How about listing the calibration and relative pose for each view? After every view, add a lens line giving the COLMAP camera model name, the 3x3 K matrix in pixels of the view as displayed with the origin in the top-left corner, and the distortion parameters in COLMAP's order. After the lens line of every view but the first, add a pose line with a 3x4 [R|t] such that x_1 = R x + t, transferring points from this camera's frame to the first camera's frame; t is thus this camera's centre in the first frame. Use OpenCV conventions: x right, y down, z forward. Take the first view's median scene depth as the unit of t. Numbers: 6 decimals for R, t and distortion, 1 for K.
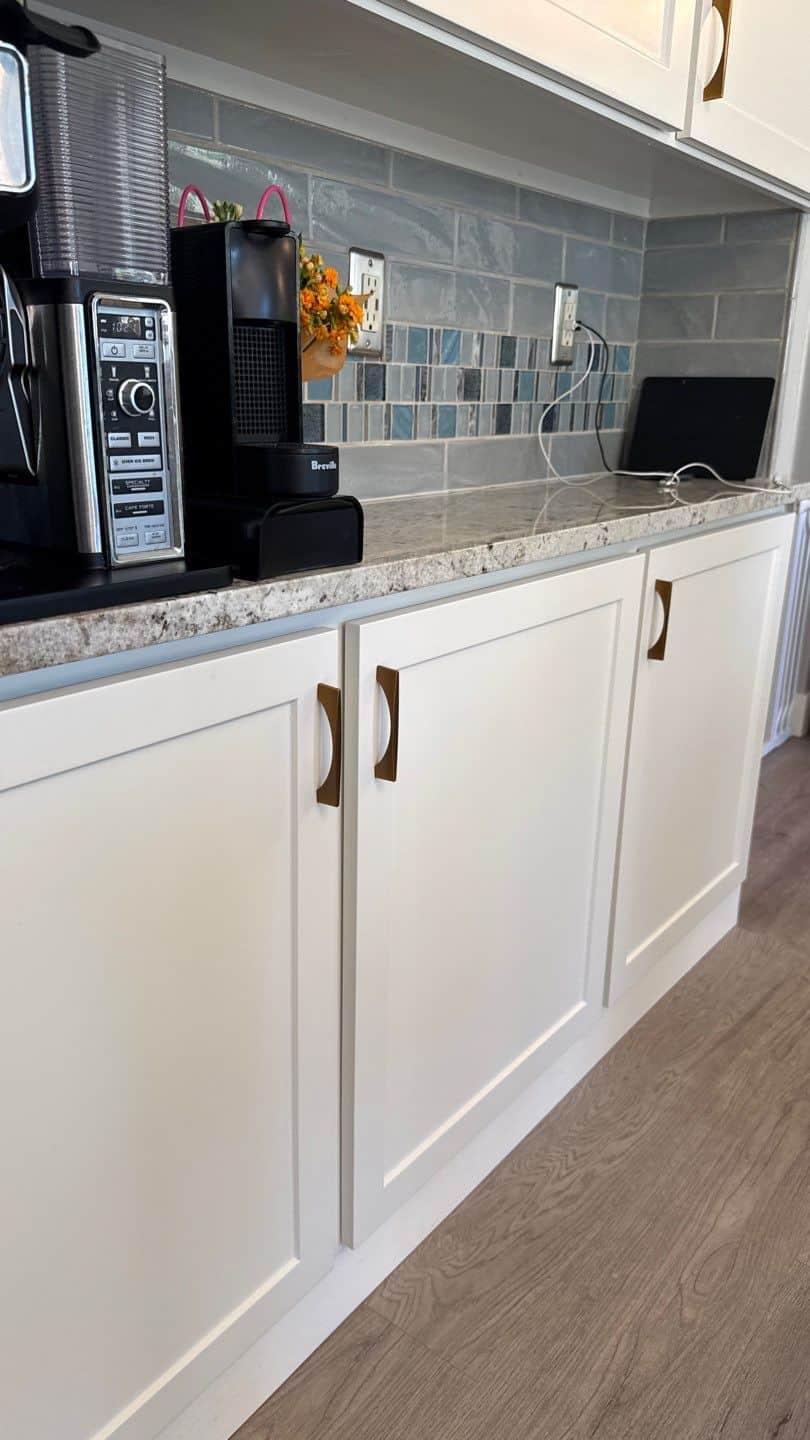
lens RADIAL K [[1008.2, 0, 406.3], [0, 1008.2, 731.3], [0, 0, 1]] dist [0.027412, -0.052497]
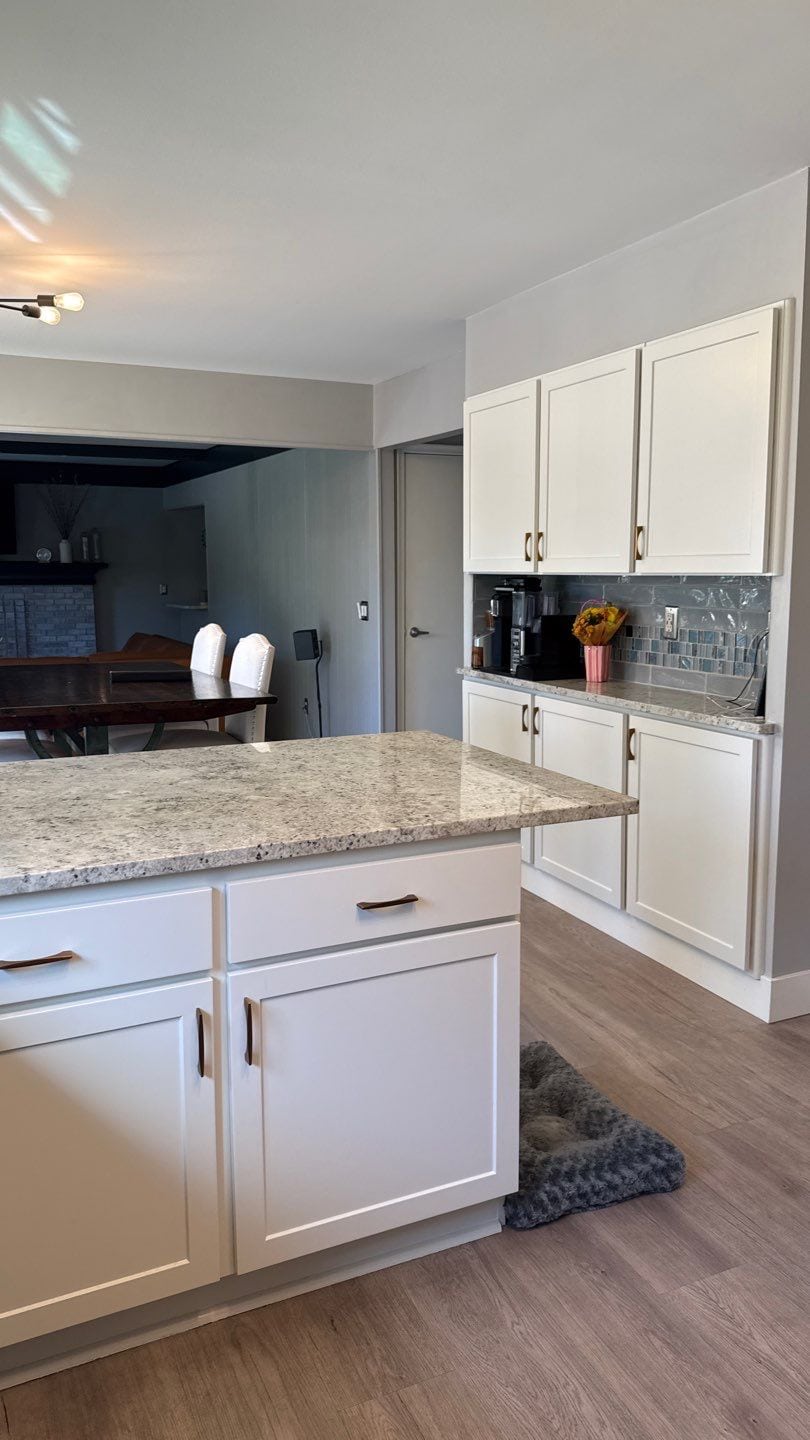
lens RADIAL K [[1008.2, 0, 410.6], [0, 1008.2, 711.8], [0, 0, 1]] dist [0.027412, -0.052497]
pose [[-0.435772, 0.113546, -0.892866, 2.589706], [-0.291573, 0.920707, 0.259392, -0.639516], [0.851521, 0.373372, -0.368111, 1.354094]]
